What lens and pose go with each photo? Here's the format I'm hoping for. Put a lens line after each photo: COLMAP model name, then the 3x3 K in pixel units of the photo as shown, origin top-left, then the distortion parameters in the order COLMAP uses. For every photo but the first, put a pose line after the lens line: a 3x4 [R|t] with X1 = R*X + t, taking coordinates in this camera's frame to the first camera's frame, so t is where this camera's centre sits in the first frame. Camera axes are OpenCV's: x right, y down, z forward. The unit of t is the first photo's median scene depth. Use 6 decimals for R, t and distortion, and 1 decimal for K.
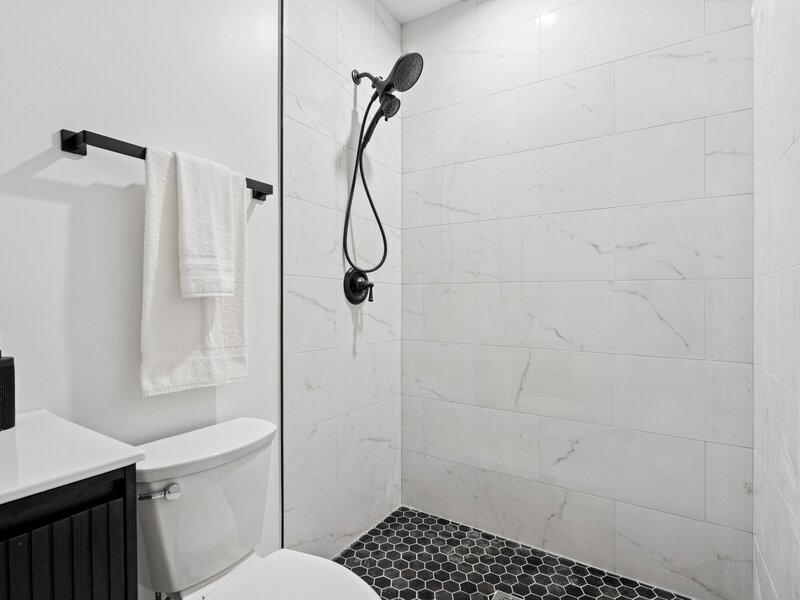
lens RADIAL K [[412.9, 0, 399.1], [0, 412.9, 309.7], [0, 0, 1]] dist [-0.005392, -0.000368]
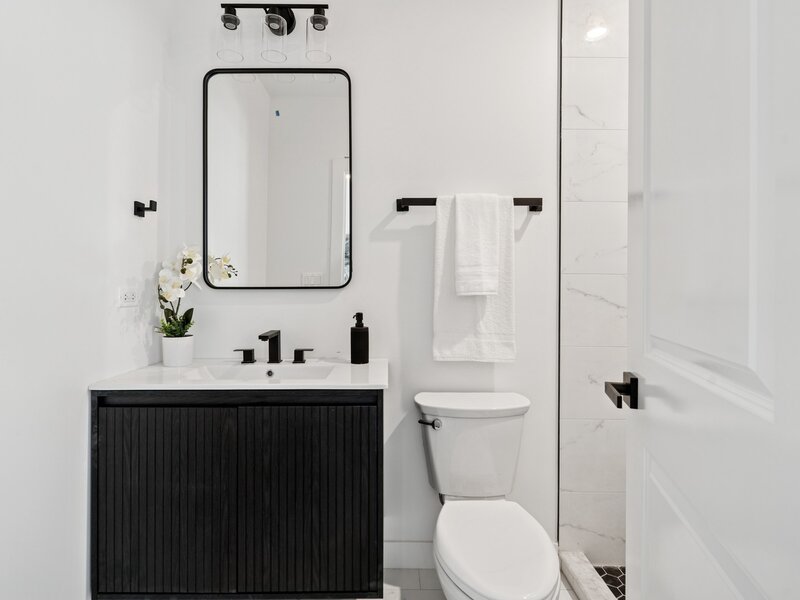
lens RADIAL K [[429.2, 0, 400.0], [0, 429.2, 300.0], [0, 0, 1]] dist [0.001993, 0.001601]
pose [[0.556882, 0.014163, -0.830471, 0.563225], [-0.016508, 0.999846, 0.005982, -0.018887], [0.830427, 0.010378, 0.557030, 0.003273]]
